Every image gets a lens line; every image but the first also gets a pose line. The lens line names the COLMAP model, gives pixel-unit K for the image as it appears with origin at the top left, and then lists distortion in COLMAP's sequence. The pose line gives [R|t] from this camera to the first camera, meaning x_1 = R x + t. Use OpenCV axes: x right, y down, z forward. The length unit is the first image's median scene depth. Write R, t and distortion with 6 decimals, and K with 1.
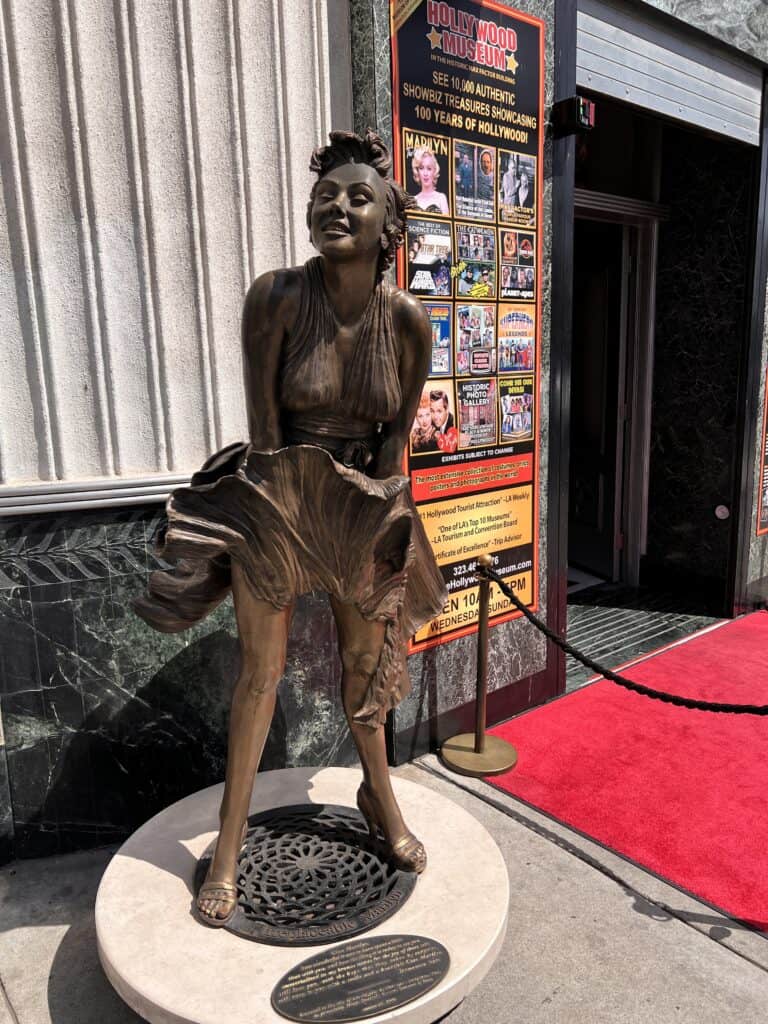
lens RADIAL K [[773.9, 0, 382.4], [0, 773.9, 514.8], [0, 0, 1]] dist [-0.003188, -0.032230]
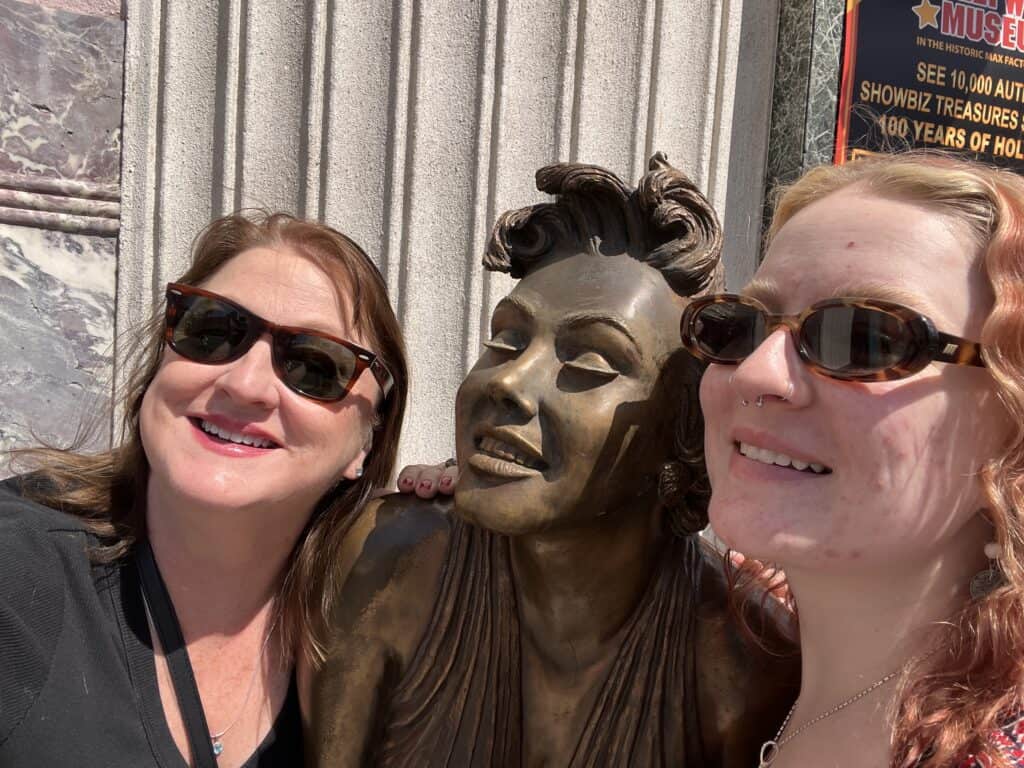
lens RADIAL K [[703.7, 0, 513.5], [0, 703.7, 382.1], [0, 0, 1]] dist [-0.005896, -0.007142]
pose [[0.901954, 0.111379, -0.417223, 0.037592], [-0.173390, 0.978270, -0.113683, -0.216780], [0.395494, 0.174879, 0.901666, 0.434009]]
